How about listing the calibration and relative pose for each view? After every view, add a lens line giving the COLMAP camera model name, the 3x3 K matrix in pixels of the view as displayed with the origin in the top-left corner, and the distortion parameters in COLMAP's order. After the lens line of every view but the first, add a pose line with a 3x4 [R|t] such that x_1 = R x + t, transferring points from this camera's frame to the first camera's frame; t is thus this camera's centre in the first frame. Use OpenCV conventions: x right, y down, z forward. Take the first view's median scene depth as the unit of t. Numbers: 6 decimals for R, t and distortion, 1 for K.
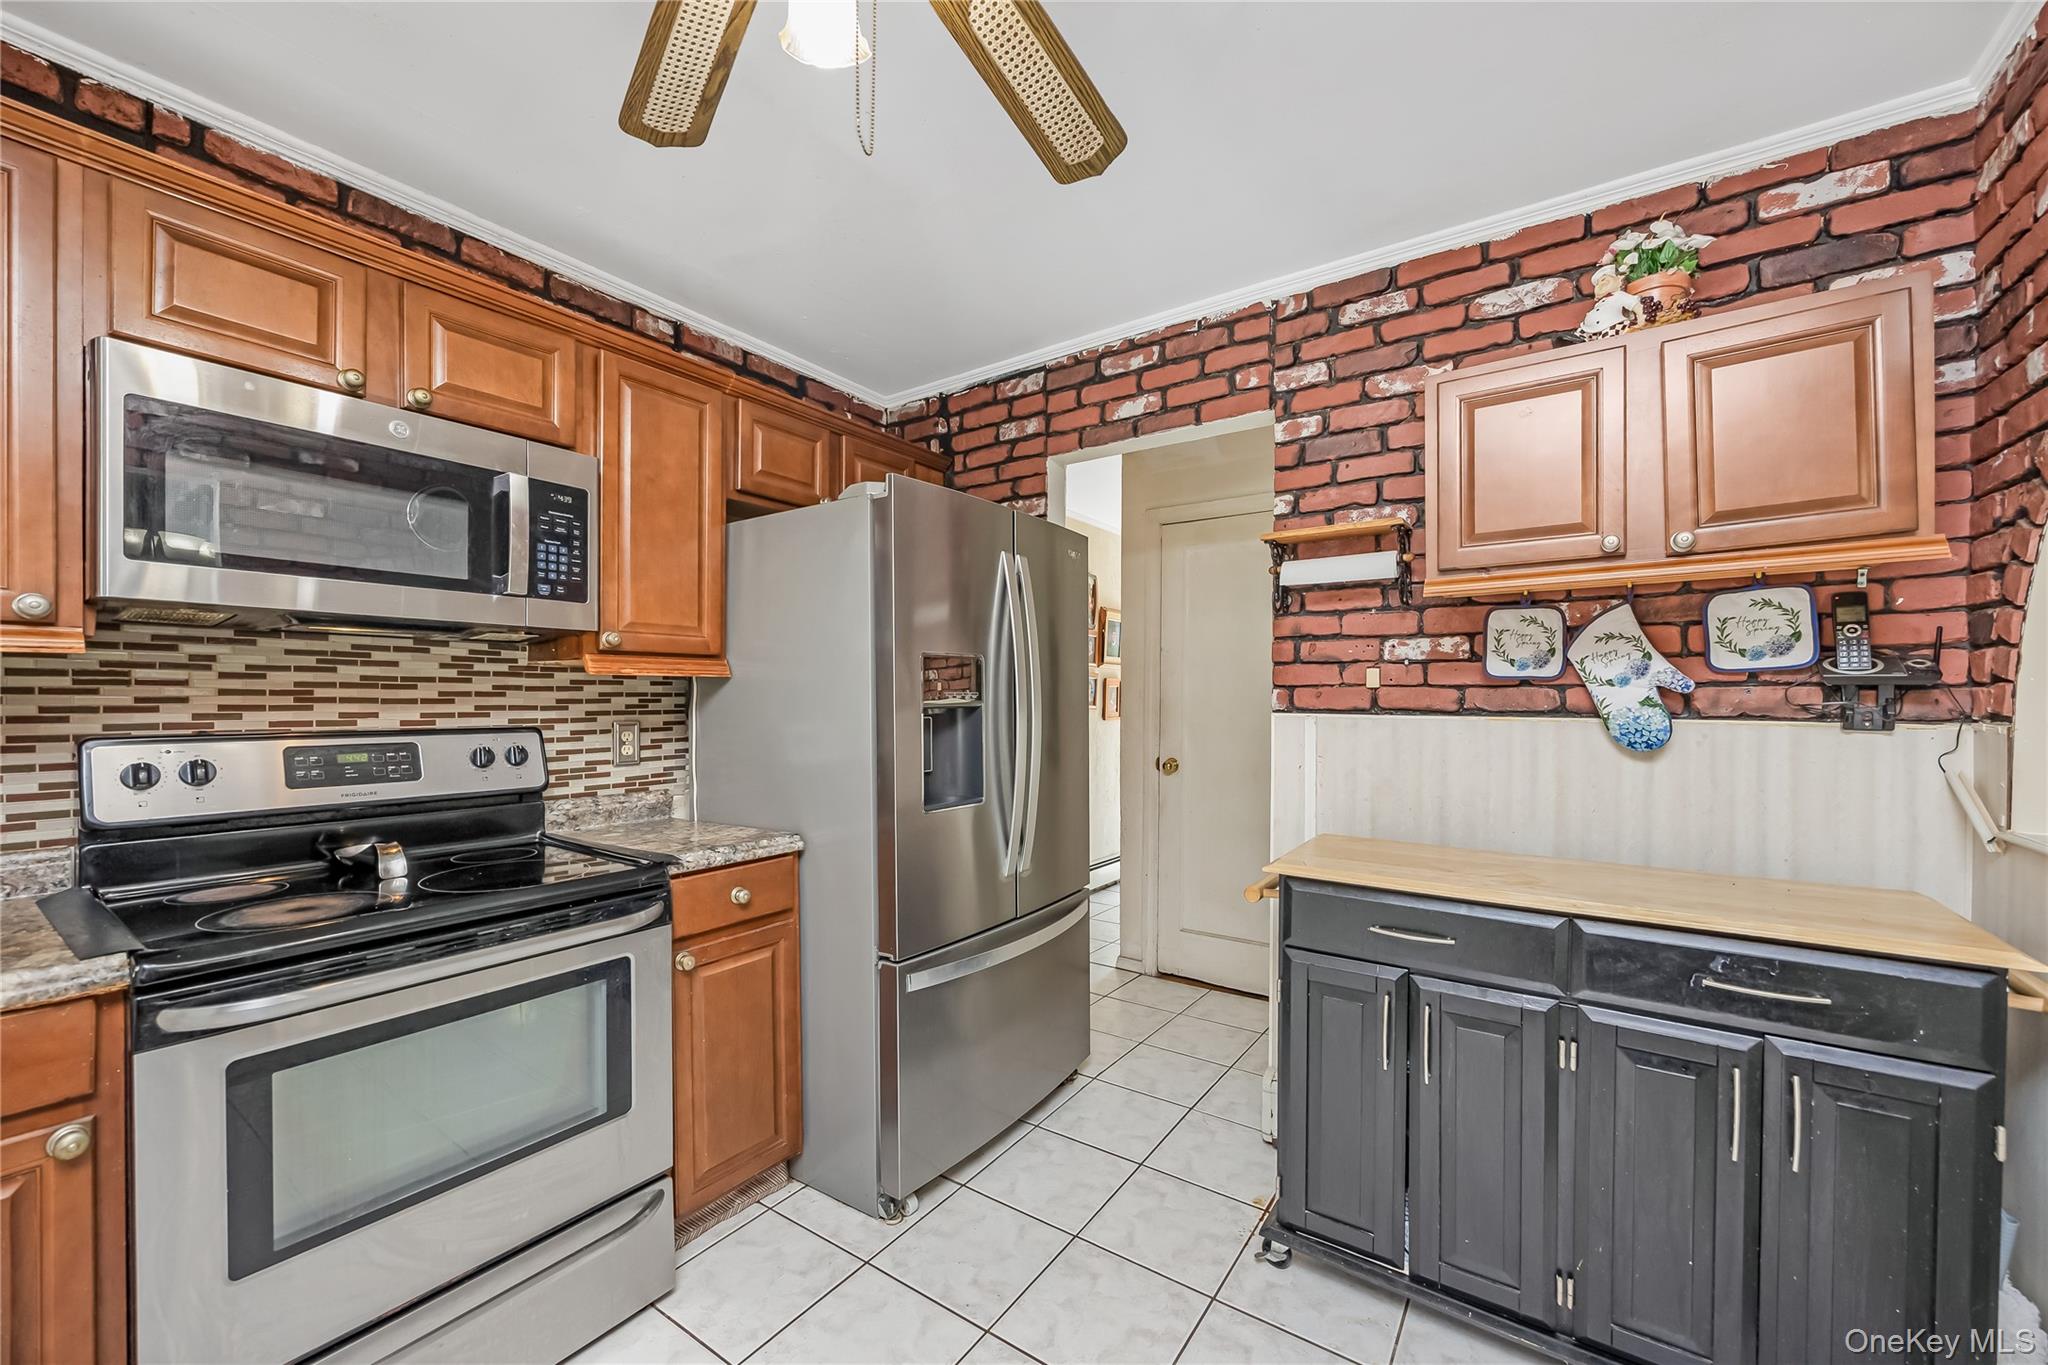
lens RADIAL K [[811.0, 0, 1023.1], [0, 811.0, 714.1], [0, 0, 1]] dist [-0.000380, -0.000108]
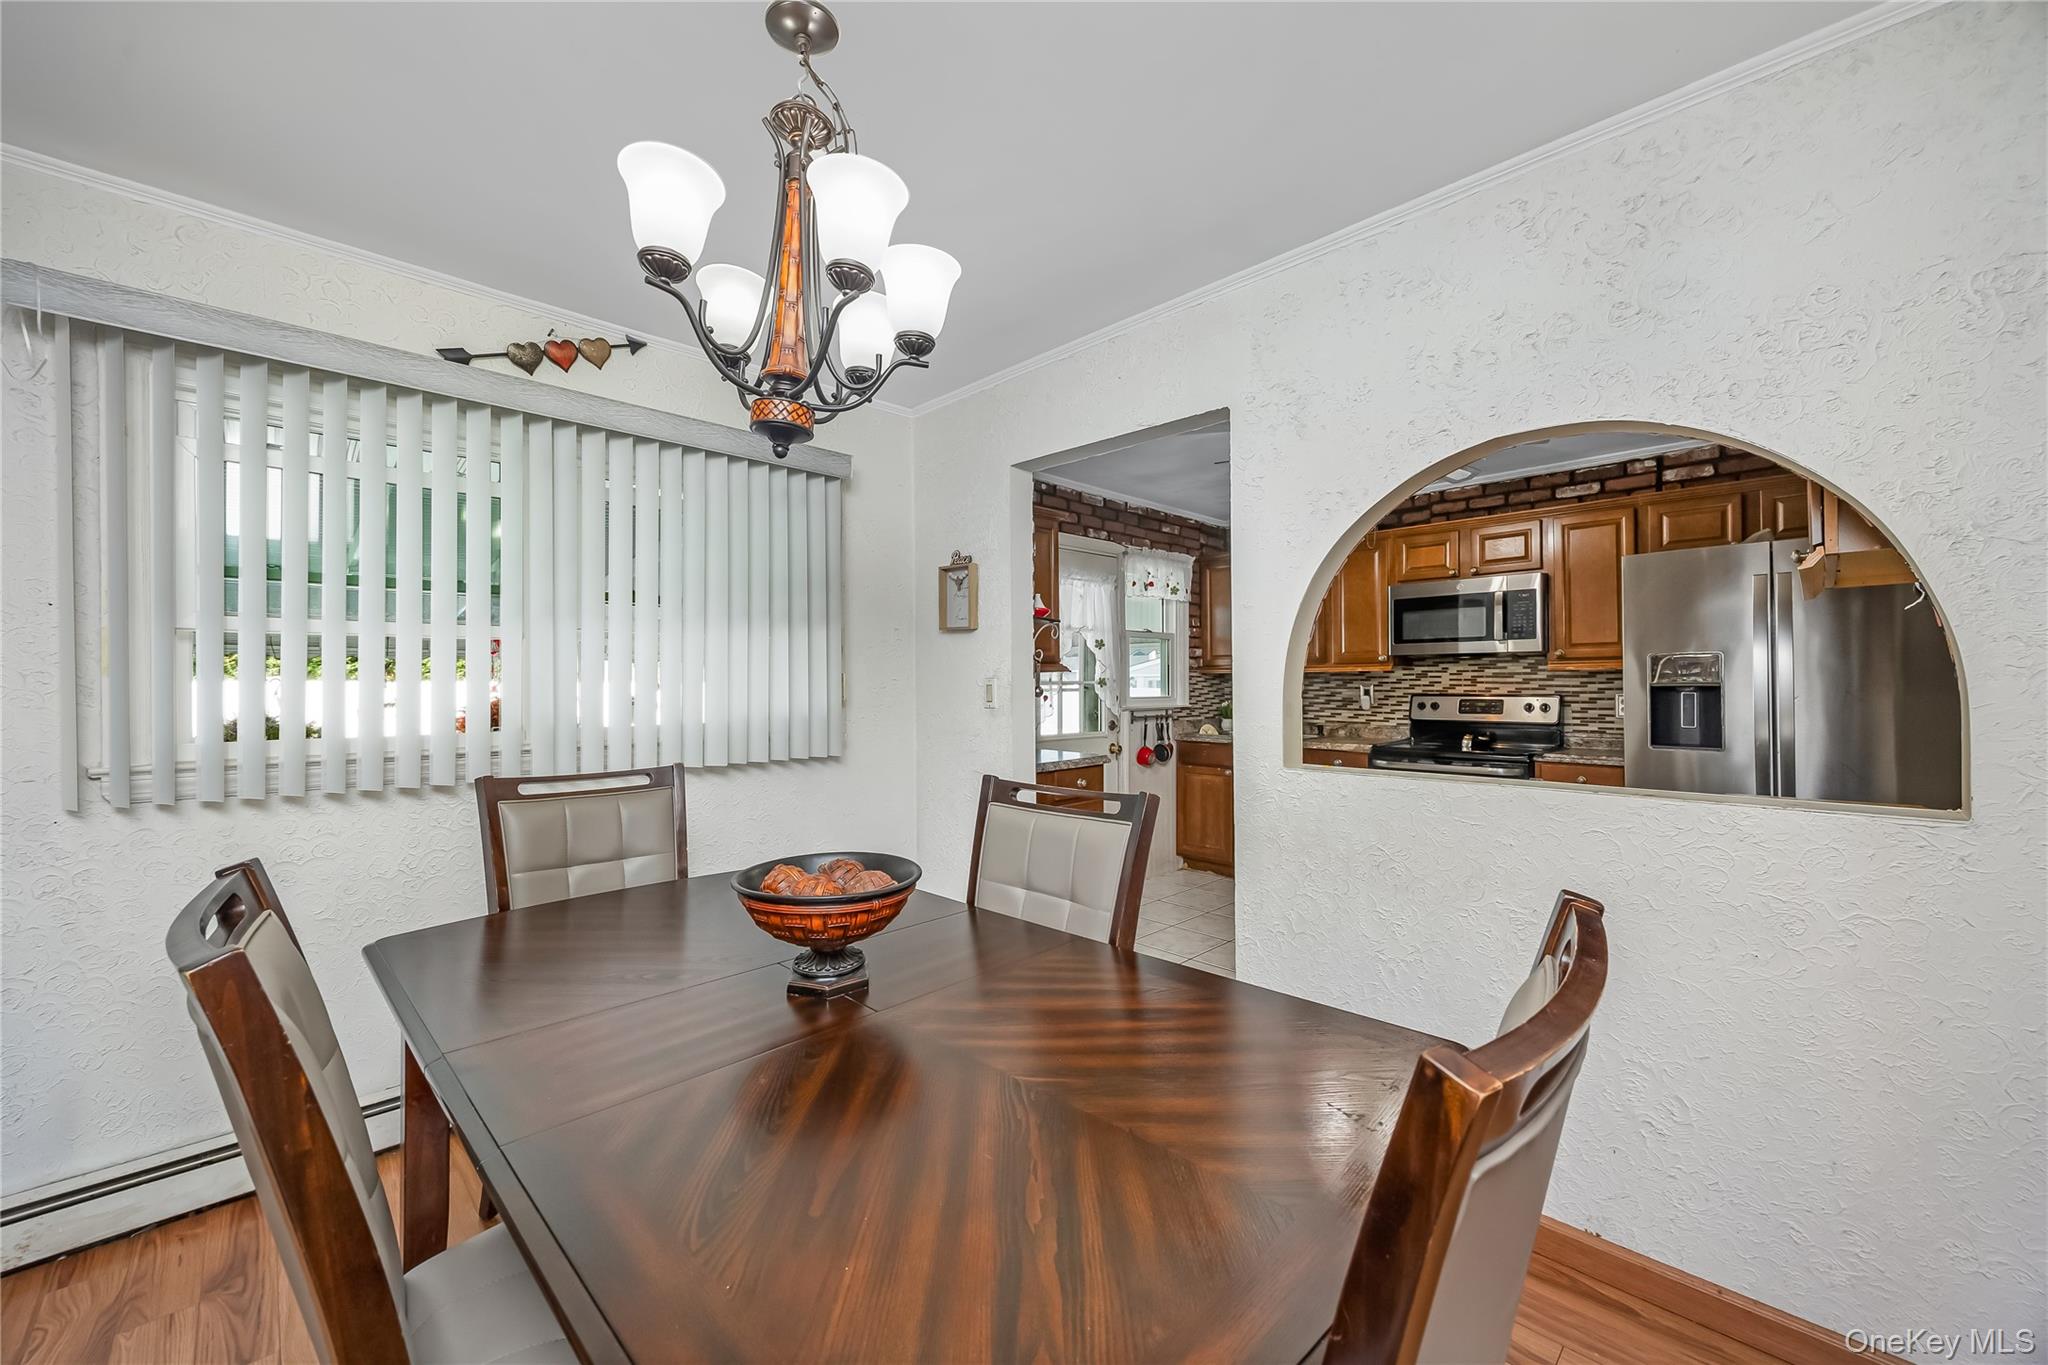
lens RADIAL K [[815.8, 0, 1024.0], [0, 815.8, 682.5], [0, 0, 1]] dist [-0.000500, -0.000204]
pose [[-0.169318, -0.002741, -0.985558, 2.071877], [-0.015165, 0.999885, -0.000176, 0.006249], [0.985445, 0.014916, -0.169340, -0.019064]]
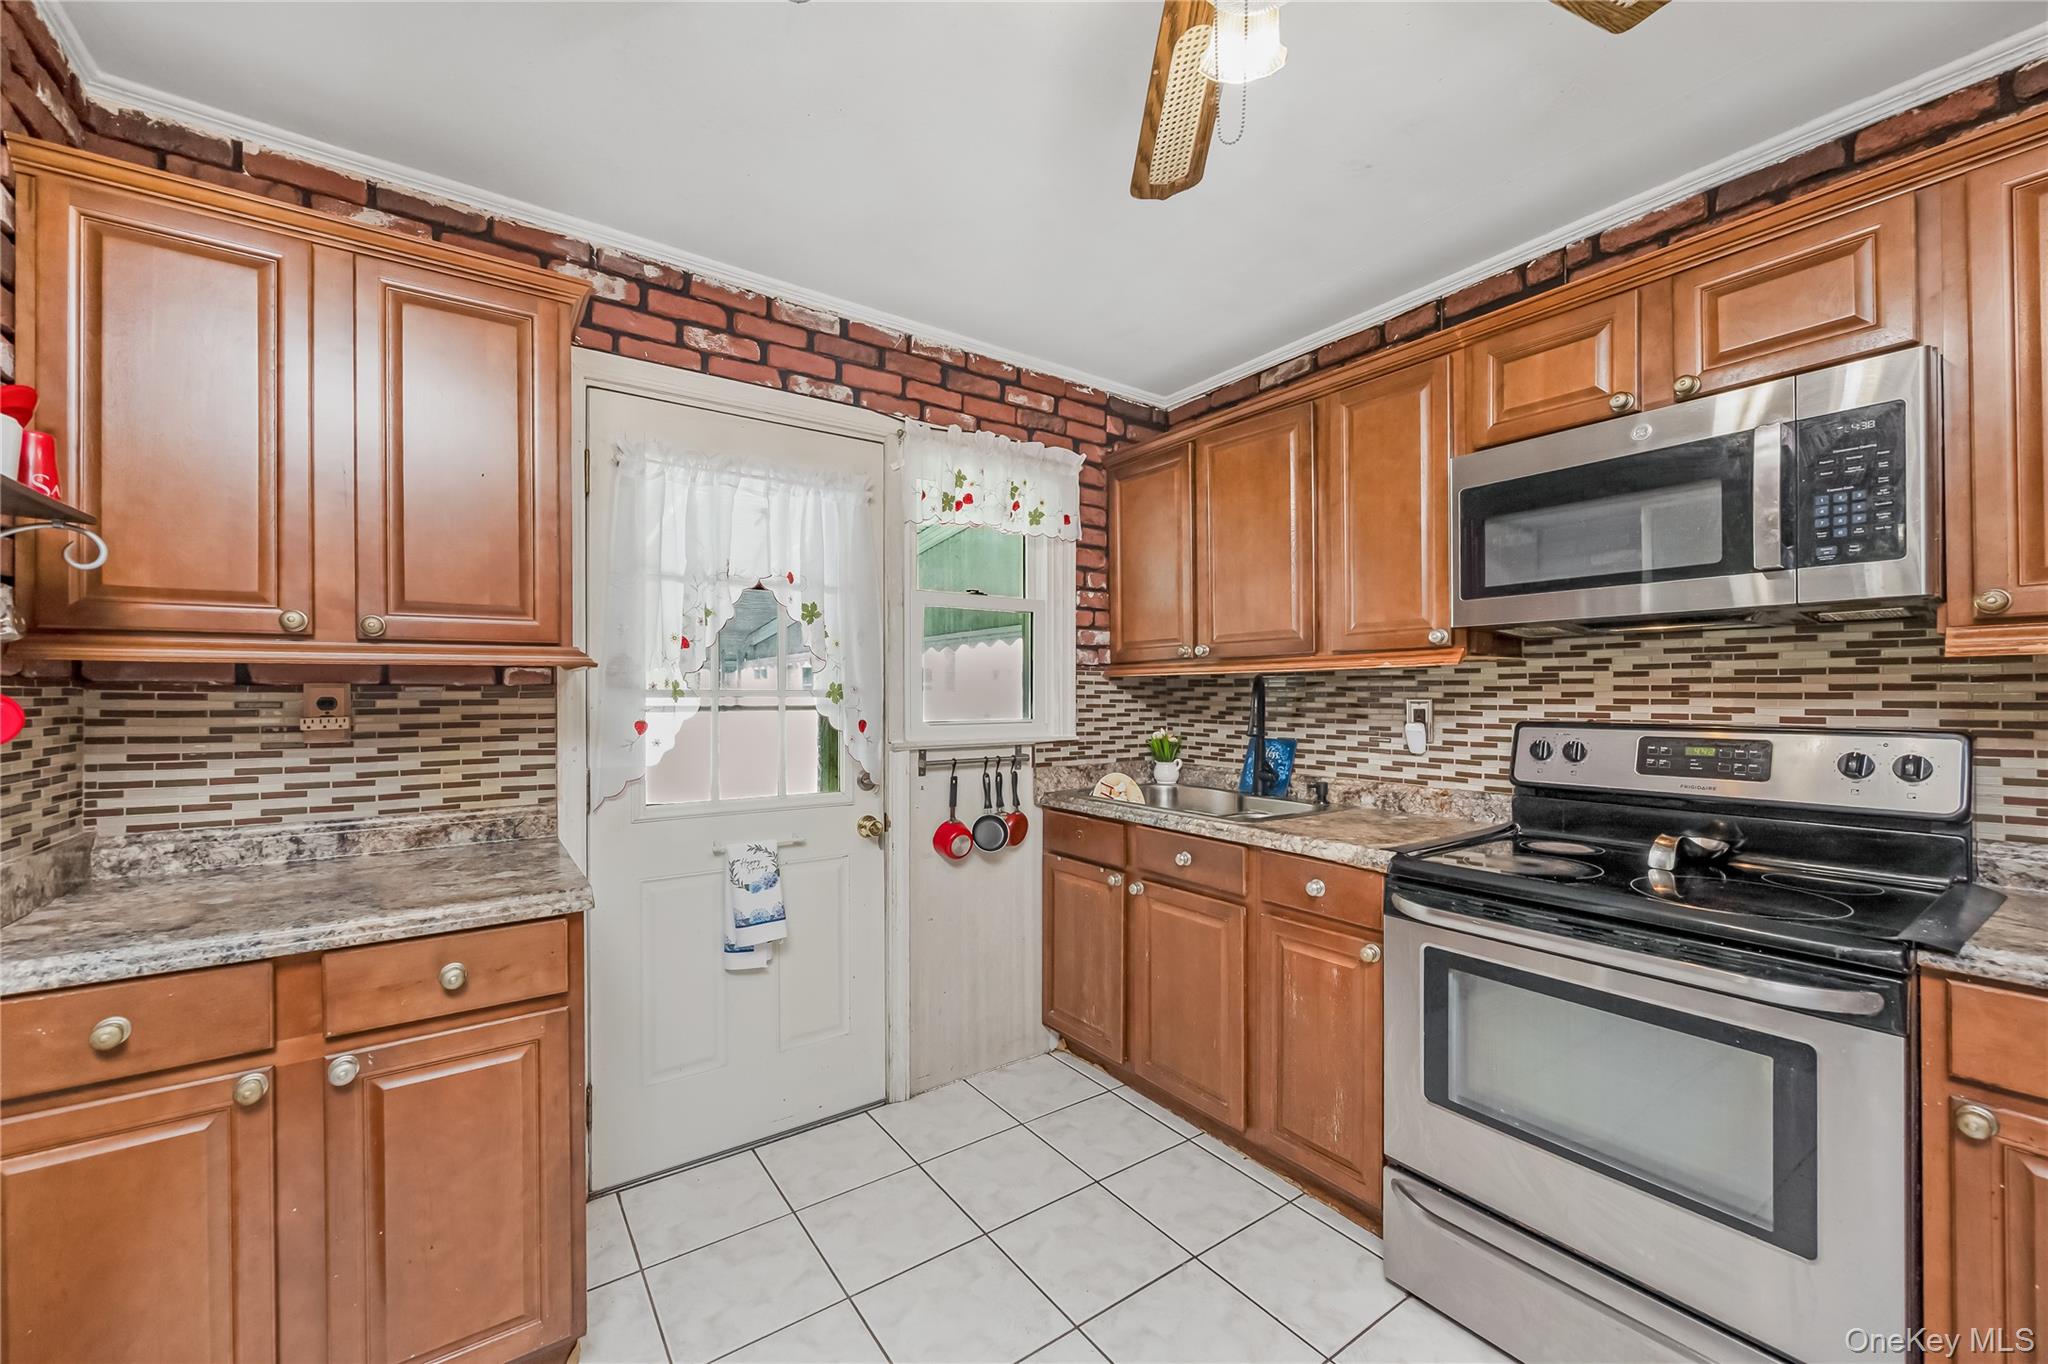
lens RADIAL K [[808.7, 0, 1035.3], [0, 808.7, 695.5], [0, 0, 1]] dist [0.001071, -0.000074]
pose [[-0.324750, -0.001920, -0.945798, 0.408203], [-0.016903, 0.999850, 0.003774, -0.005913], [0.945649, 0.017212, -0.324733, 0.545584]]
